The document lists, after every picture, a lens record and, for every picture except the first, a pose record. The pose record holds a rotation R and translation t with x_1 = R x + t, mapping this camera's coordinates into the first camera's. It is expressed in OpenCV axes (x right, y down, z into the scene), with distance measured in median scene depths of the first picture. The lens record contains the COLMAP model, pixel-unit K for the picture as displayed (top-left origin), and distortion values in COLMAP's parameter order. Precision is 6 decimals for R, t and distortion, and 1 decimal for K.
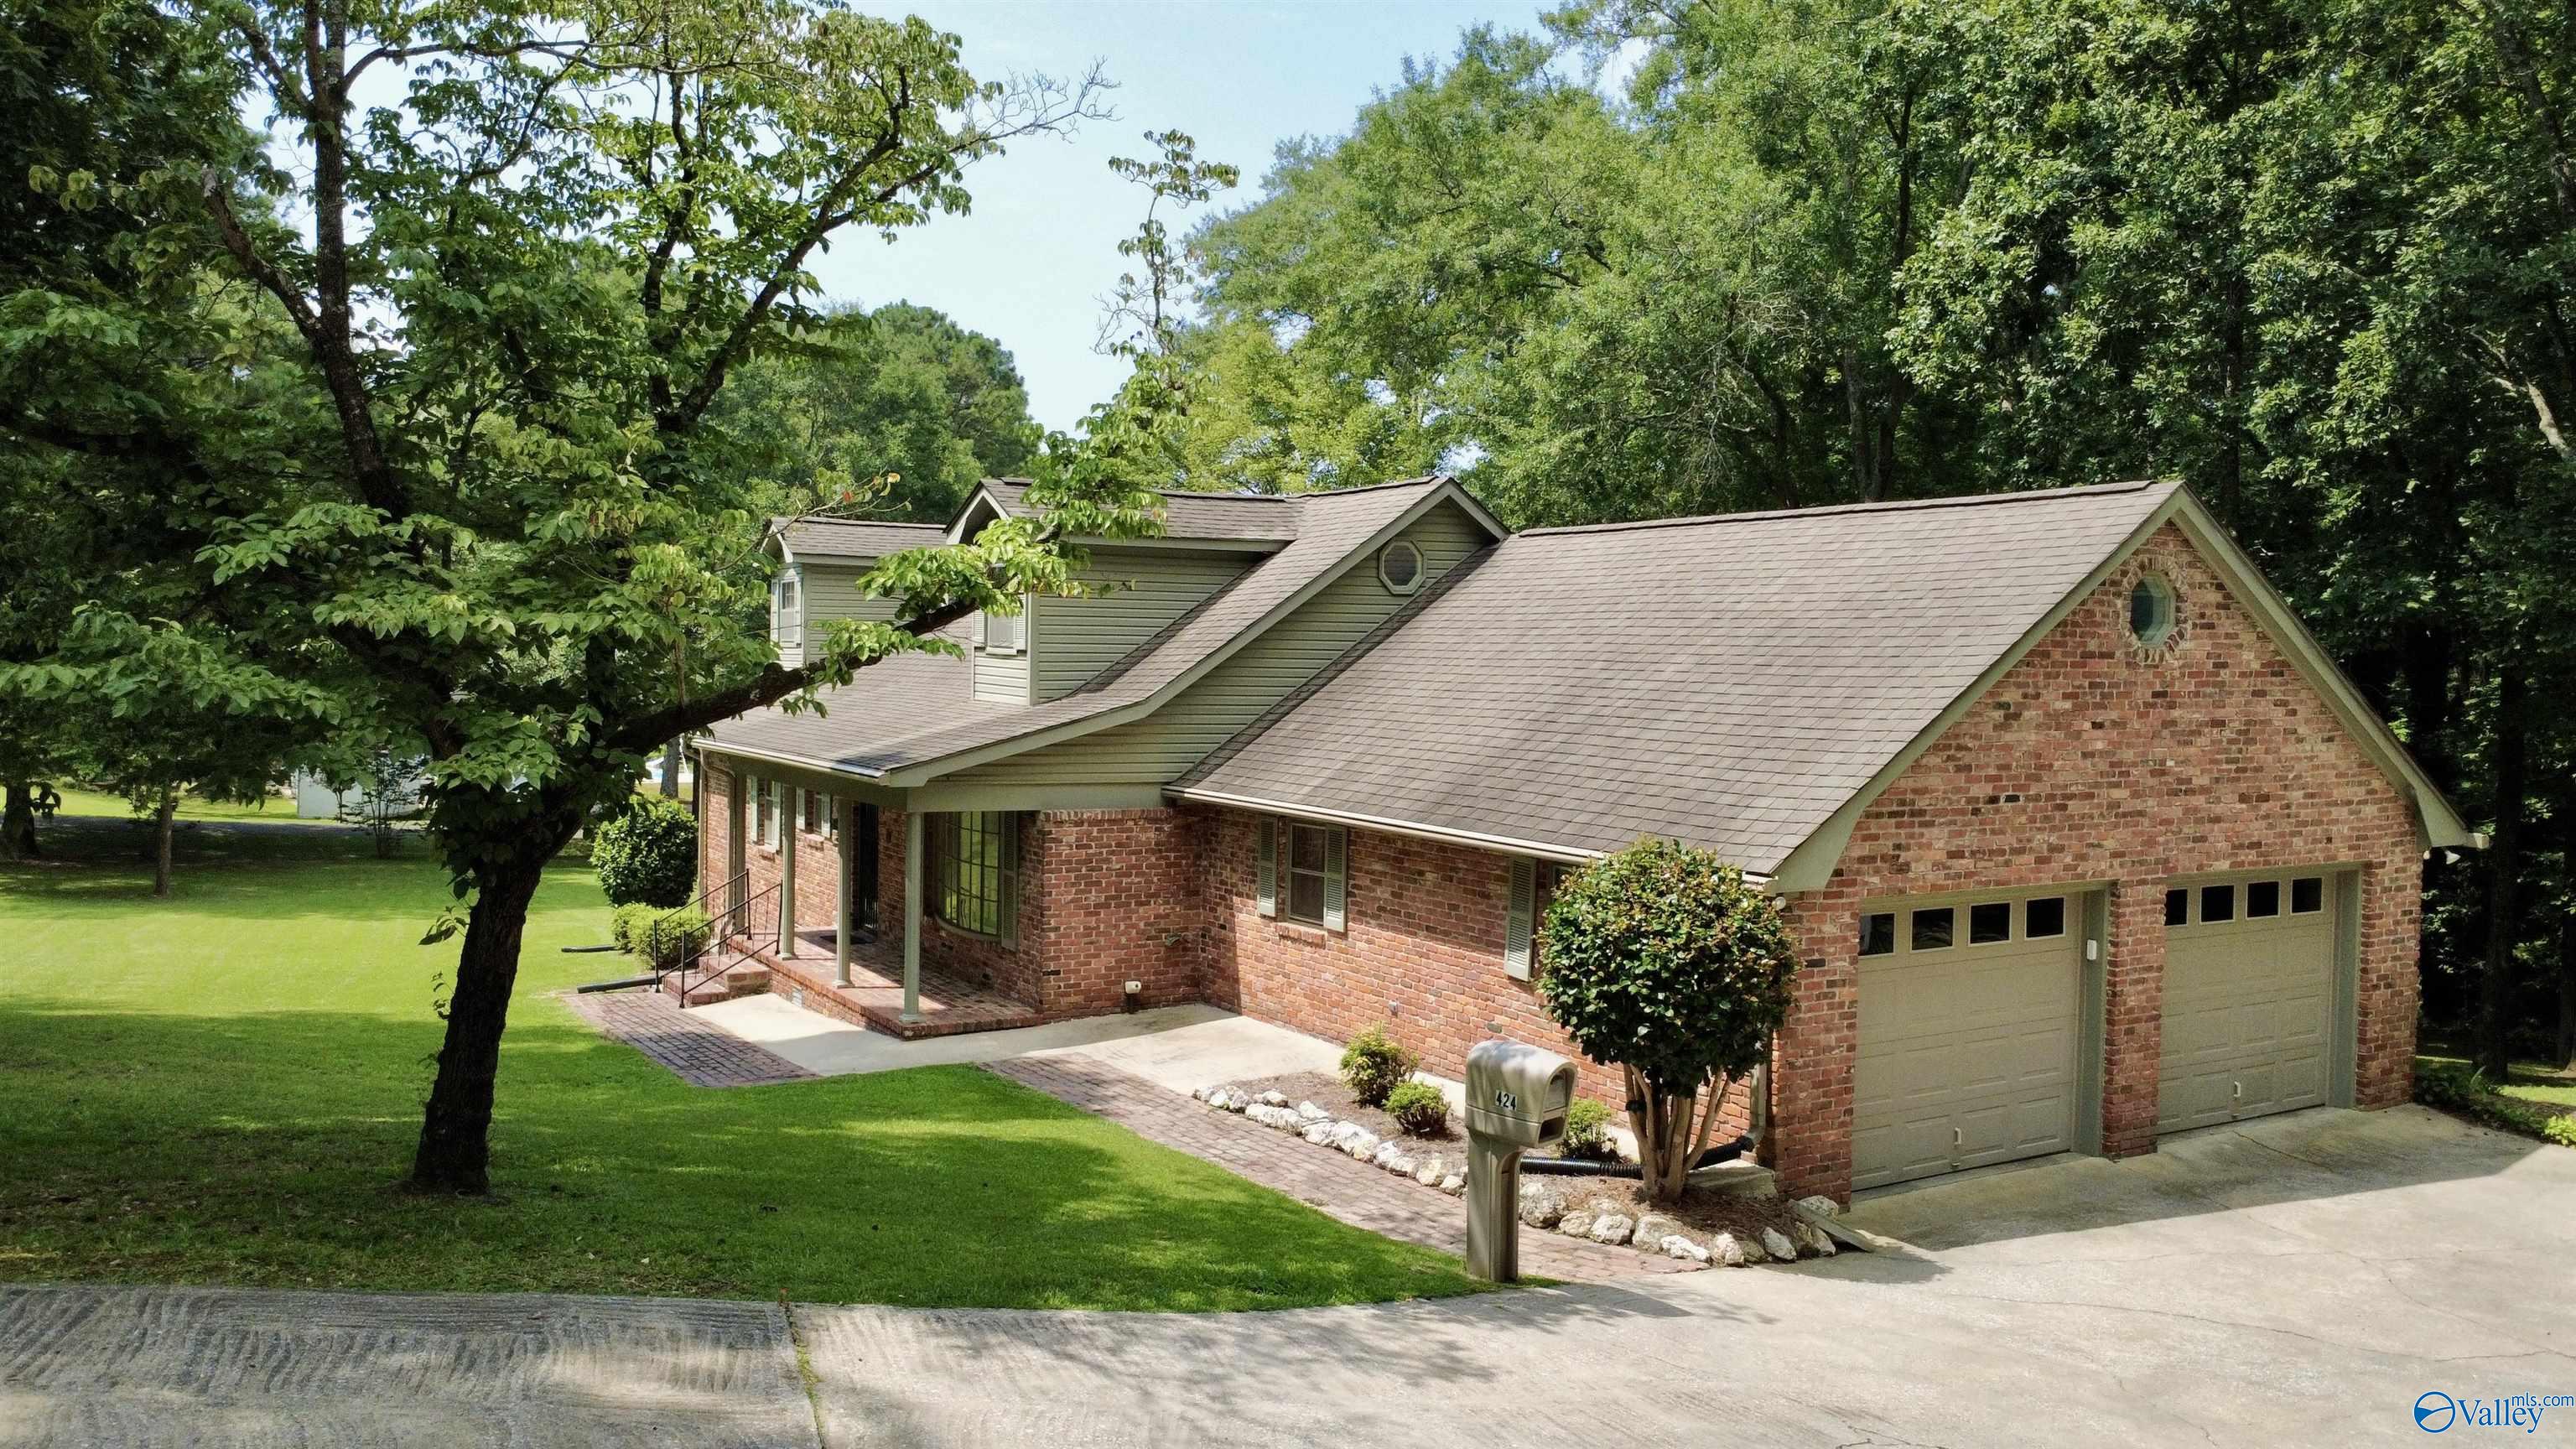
lens RADIAL K [[1868.3, 0, 1283.8], [0, 1868.3, 740.1], [0, 0, 1]] dist [0.000463, 0.003517]
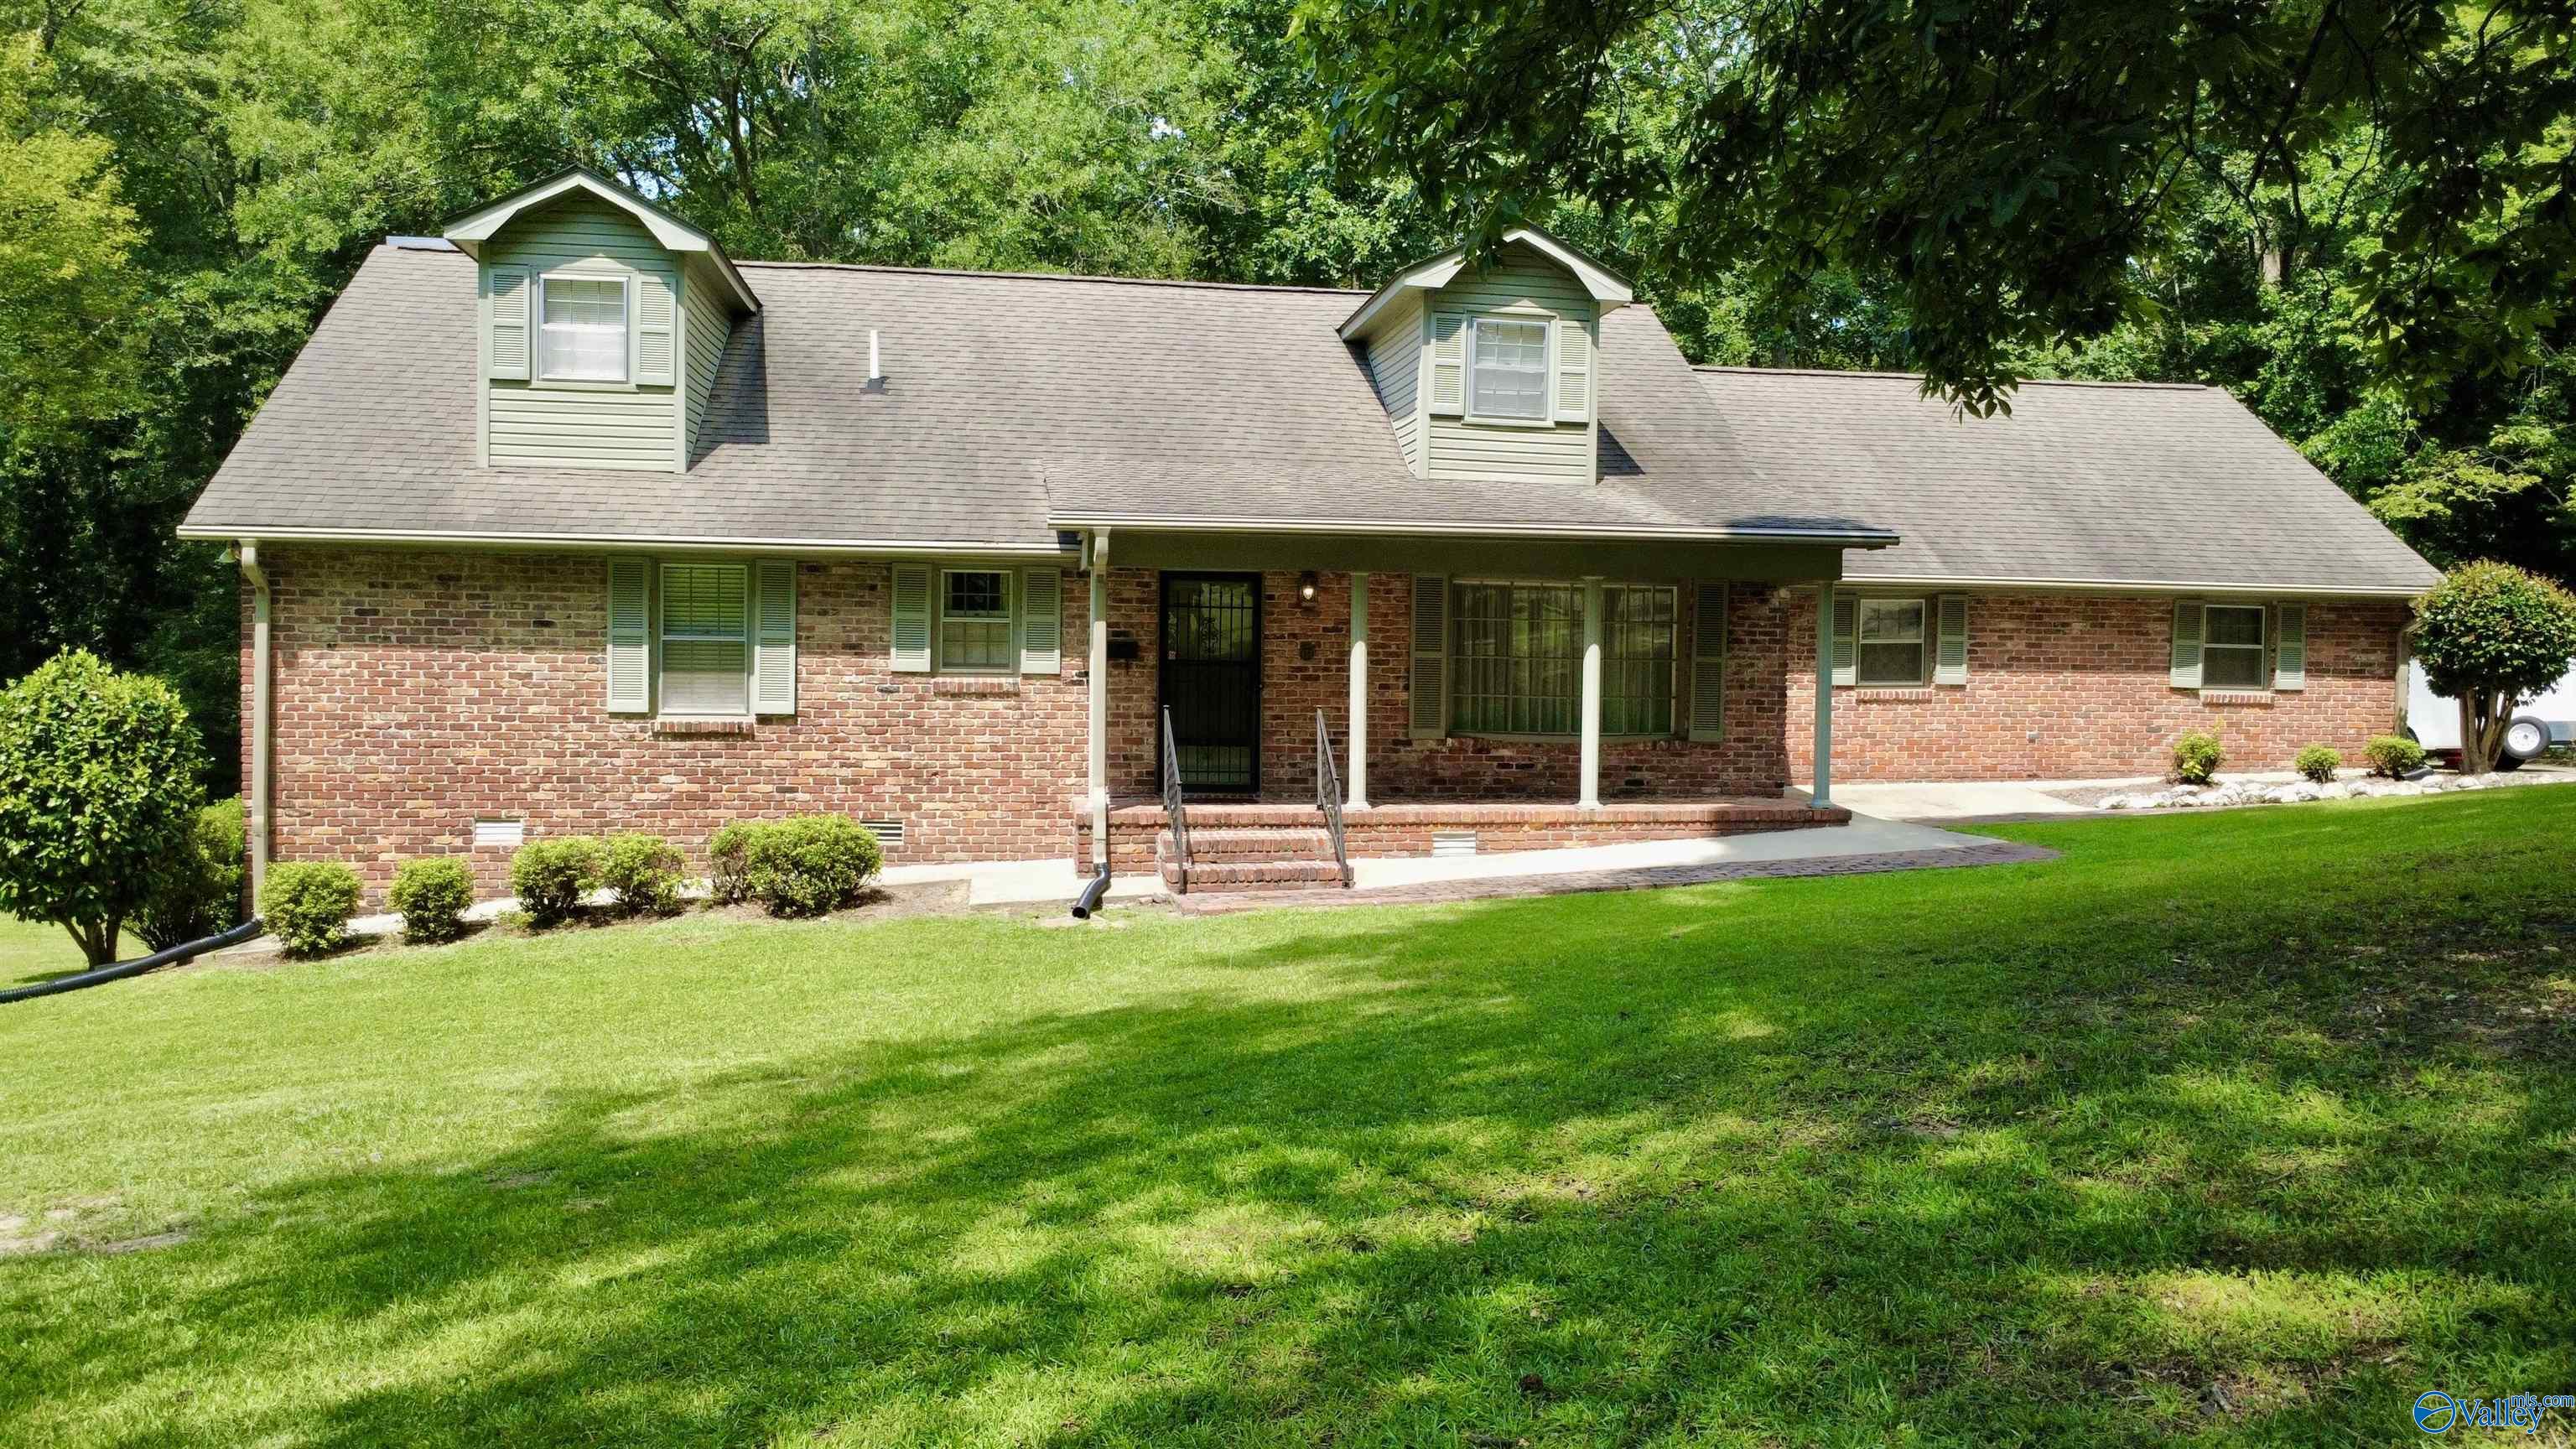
lens RADIAL K [[1868.3, 0, 1270.7], [0, 1868.3, 728.5], [0, 0, 1]] dist [0.000463, 0.003517]
pose [[0.376526, -0.046607, 0.925233, -1.418310], [0.036110, 0.998713, 0.035614, 0.083970], [-0.925702, 0.020000, 0.377724, 1.107379]]
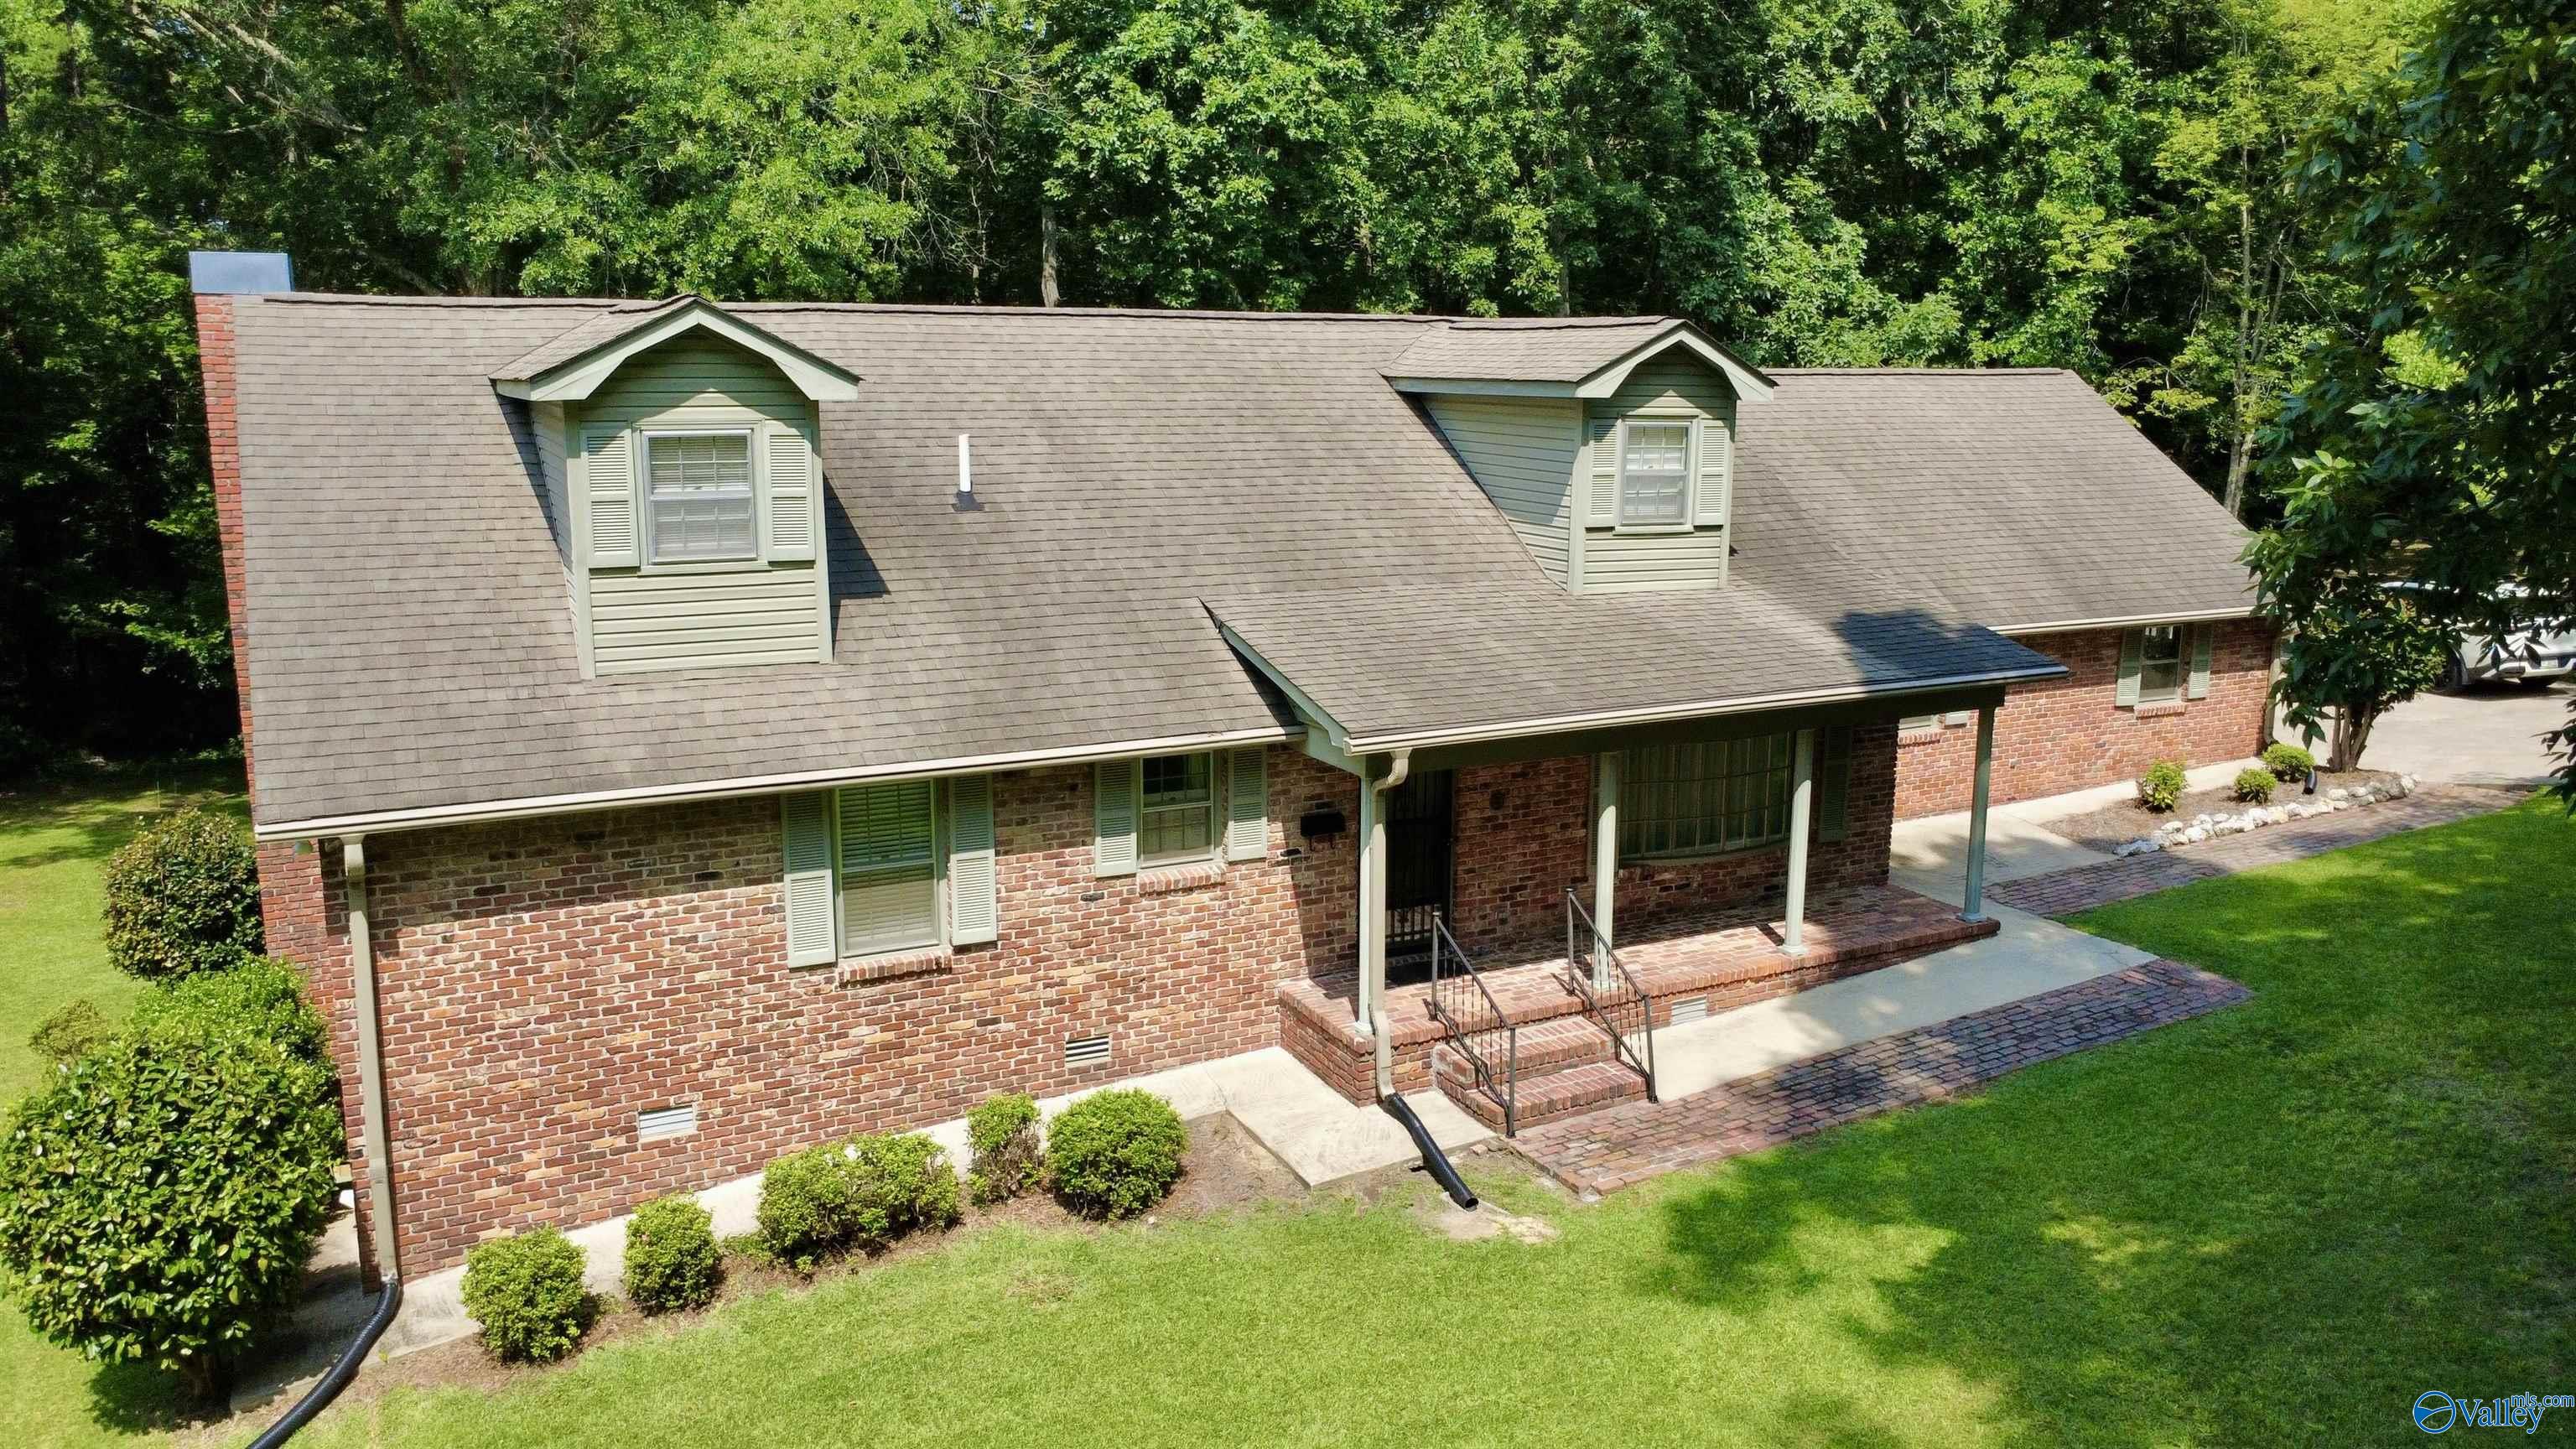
lens RADIAL K [[1868.3, 0, 1275.9], [0, 1868.3, 728.3], [0, 0, 1]] dist [0.000463, 0.003517]
pose [[0.074083, -0.210816, 0.974714, -1.408379], [0.044871, 0.977115, 0.207925, -0.200338], [-0.996242, 0.028333, 0.081847, 1.566248]]
